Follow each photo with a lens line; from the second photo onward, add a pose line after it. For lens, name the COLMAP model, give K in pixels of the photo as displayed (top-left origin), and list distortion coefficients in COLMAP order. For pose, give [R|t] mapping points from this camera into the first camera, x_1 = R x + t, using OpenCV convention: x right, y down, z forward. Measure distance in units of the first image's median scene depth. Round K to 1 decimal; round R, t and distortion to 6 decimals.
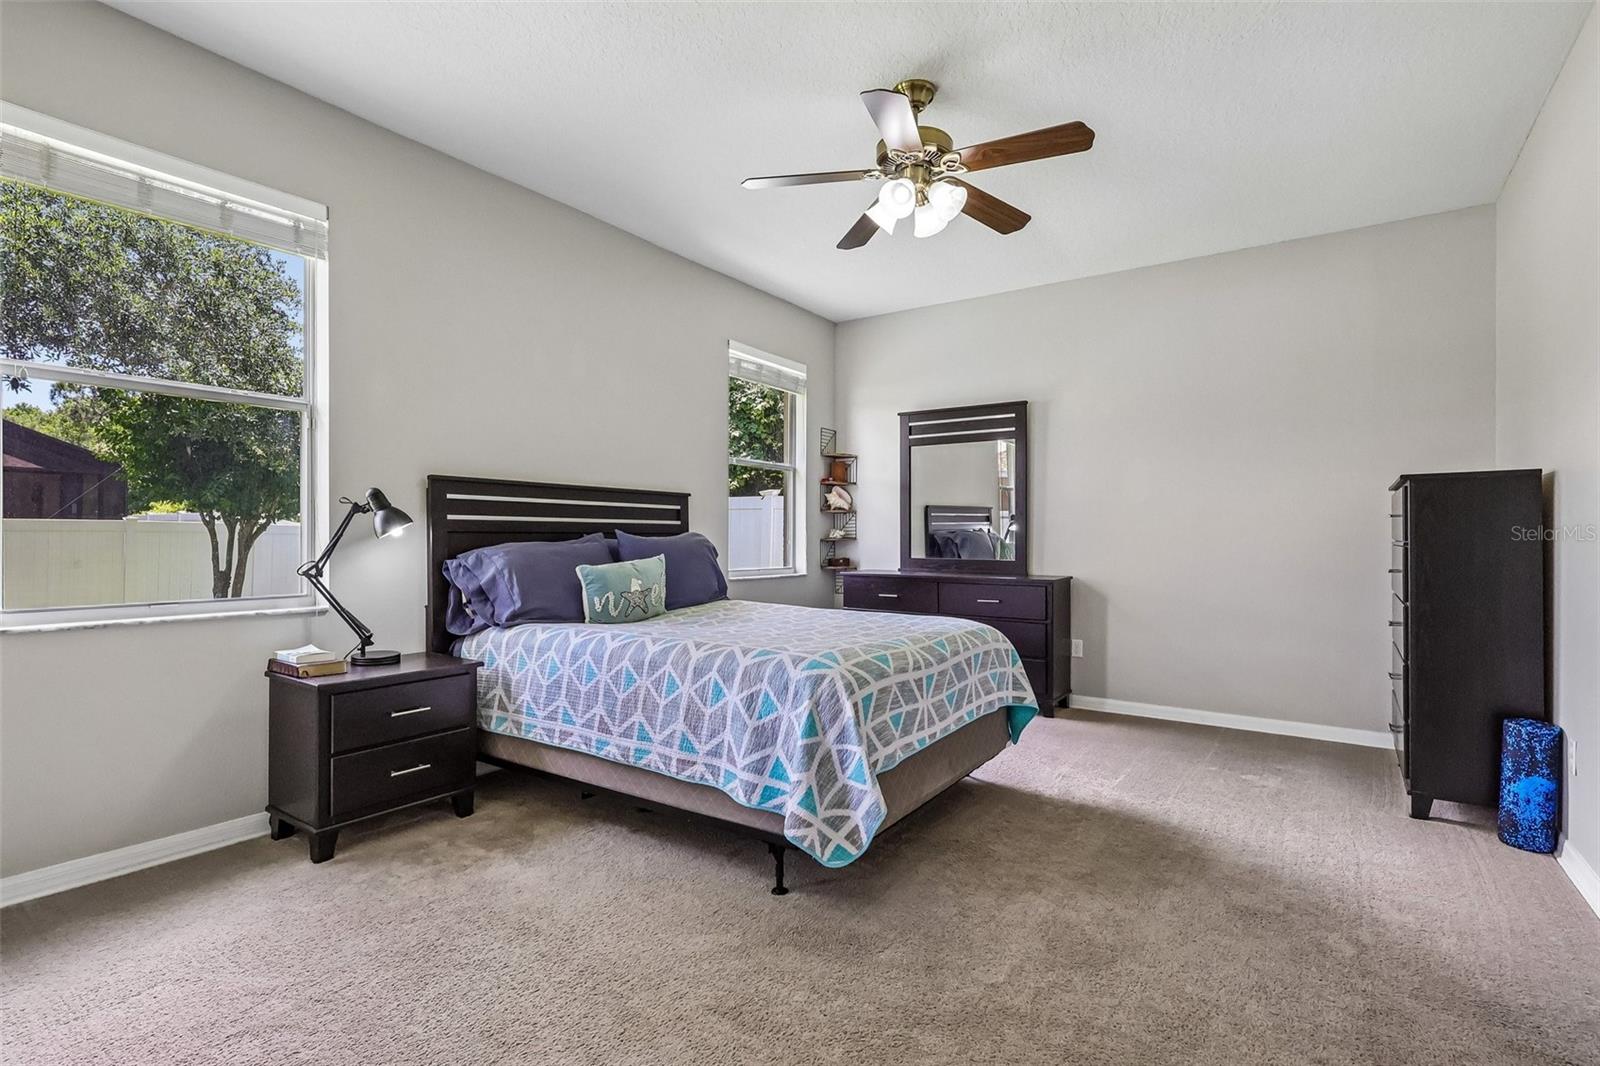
lens RADIAL K [[763.0, 0, 814.3], [0, 763.0, 534.6], [0, 0, 1]] dist [0.001317, -0.002891]
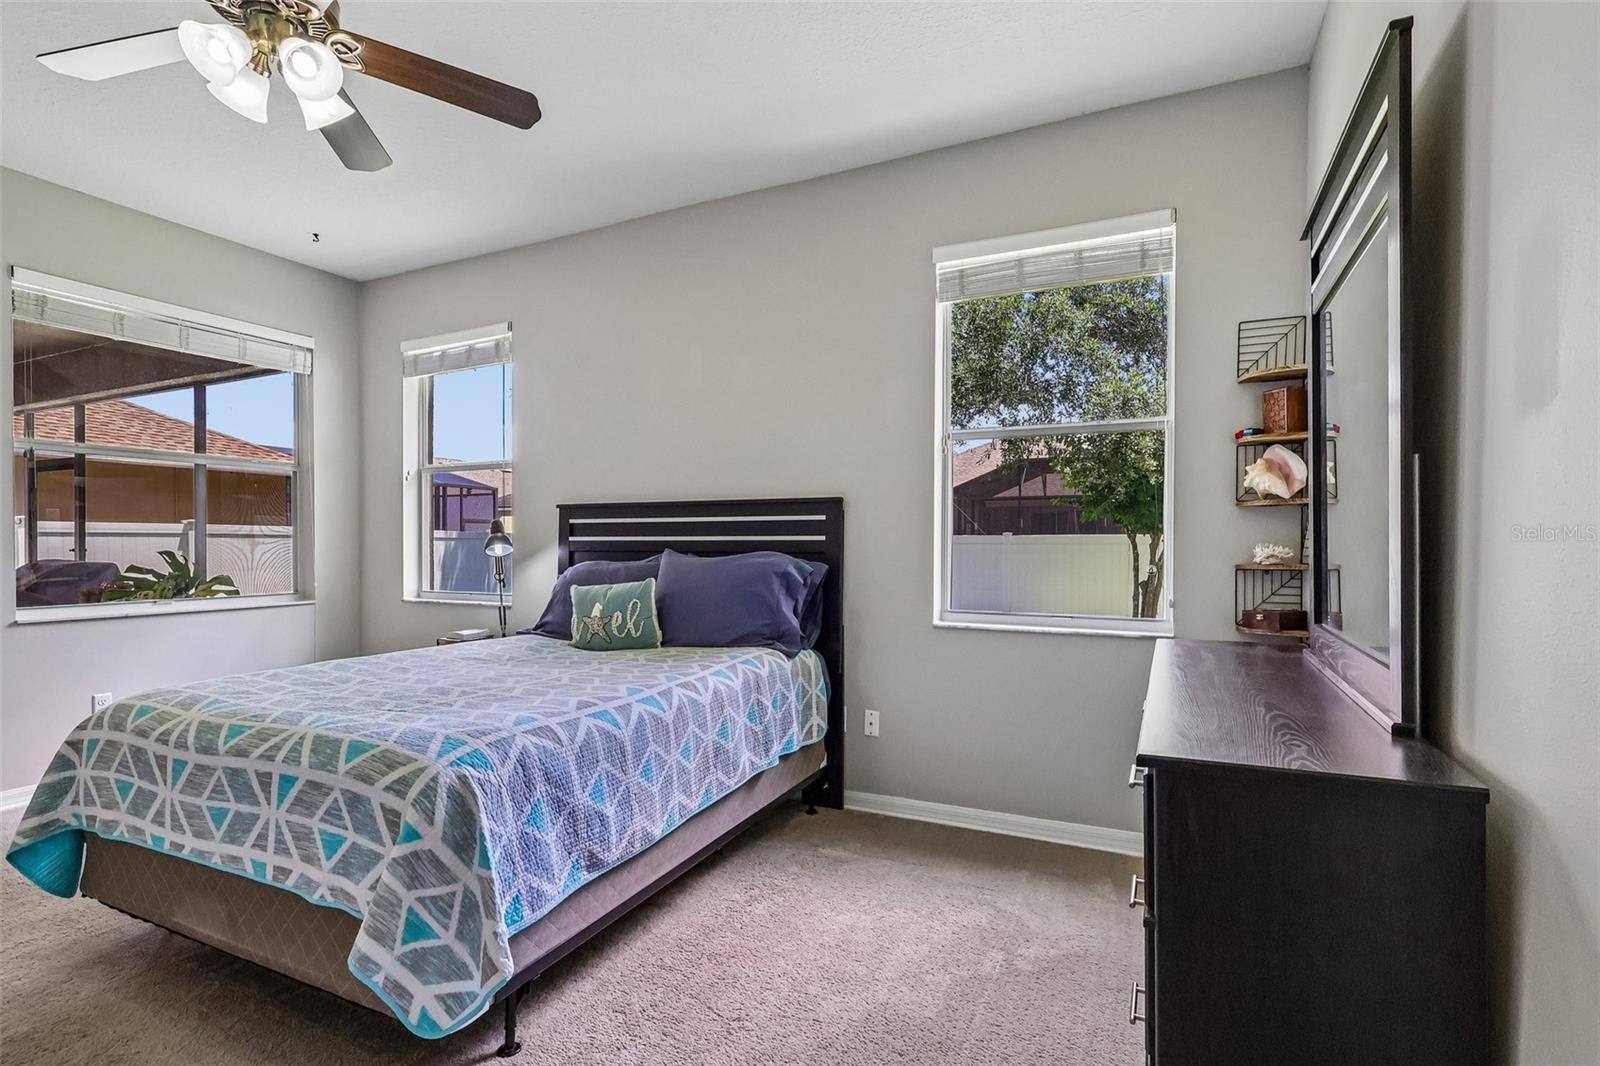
lens RADIAL K [[763.0, 0, 812.2], [0, 763.0, 541.9], [0, 0, 1]] dist [0.001317, -0.002891]
pose [[0.146742, -0.005962, -0.989157, 0.616540], [0.002978, 0.999980, -0.005586, -0.008589], [0.989170, -0.002126, 0.146757, 0.967490]]
